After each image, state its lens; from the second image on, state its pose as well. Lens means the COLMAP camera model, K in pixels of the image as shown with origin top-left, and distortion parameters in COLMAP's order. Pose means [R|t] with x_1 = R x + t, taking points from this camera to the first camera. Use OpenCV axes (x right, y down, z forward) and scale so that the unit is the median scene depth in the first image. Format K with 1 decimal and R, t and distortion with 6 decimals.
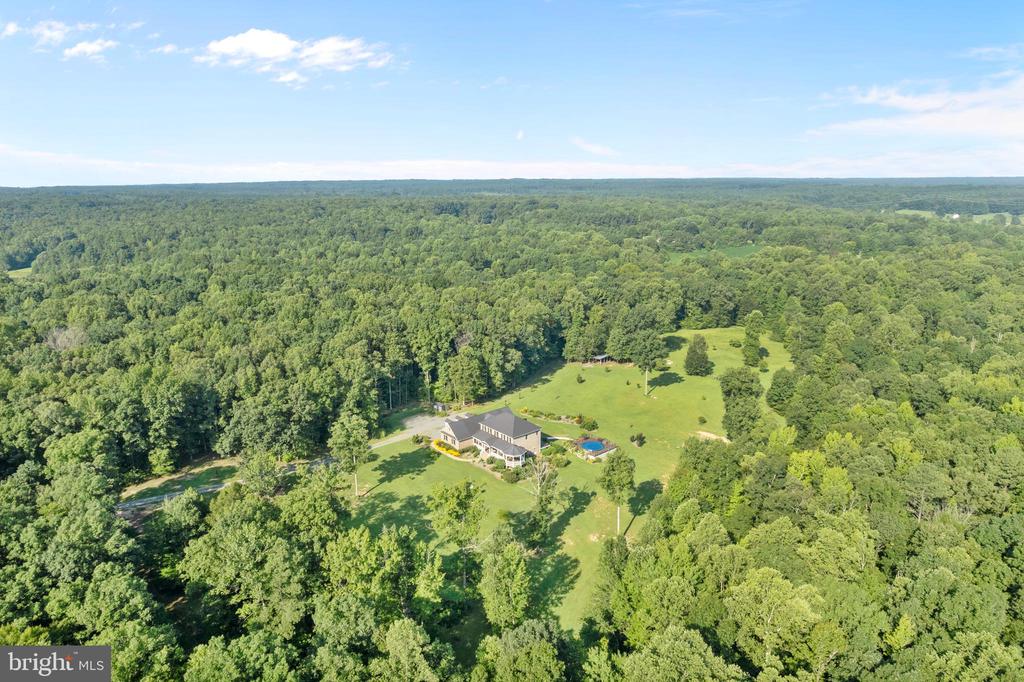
lens RADIAL K [[662.0, 0, 512.8], [0, 662.0, 328.3], [0, 0, 1]] dist [-0.071748, 0.060876]
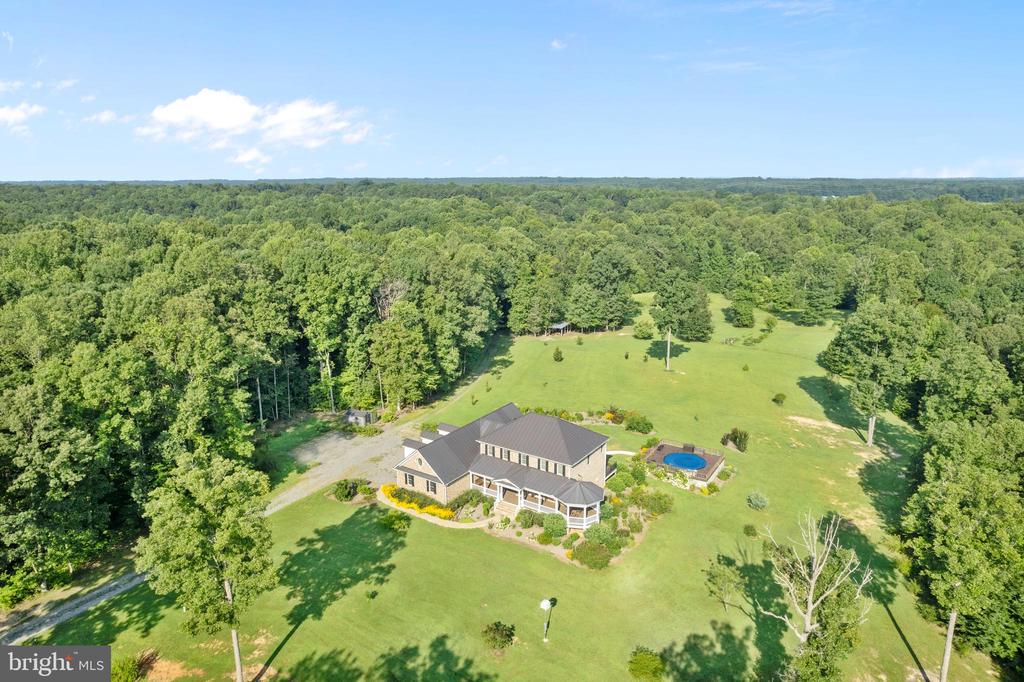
lens RADIAL K [[662.0, 0, 512.8], [0, 662.0, 328.3], [0, 0, 1]] dist [-0.071748, 0.060876]
pose [[0.961296, -0.060595, 0.268772, -0.132312], [0.061984, 0.998072, 0.003326, 0.054203], [-0.268455, 0.013462, 0.963198, 0.465463]]
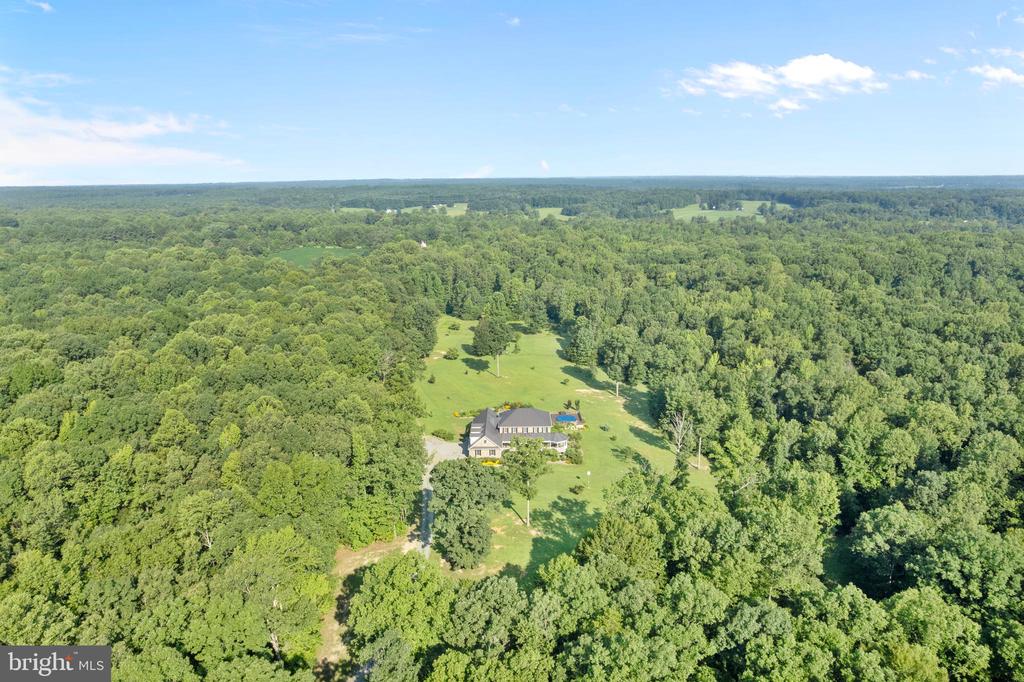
lens RADIAL K [[662.0, 0, 512.8], [0, 662.0, 328.3], [0, 0, 1]] dist [-0.071748, 0.060876]
pose [[0.640451, -0.176701, 0.747395, -0.655781], [0.180701, 0.980521, 0.076973, -0.063627], [-0.746438, 0.085758, 0.659906, 0.285618]]
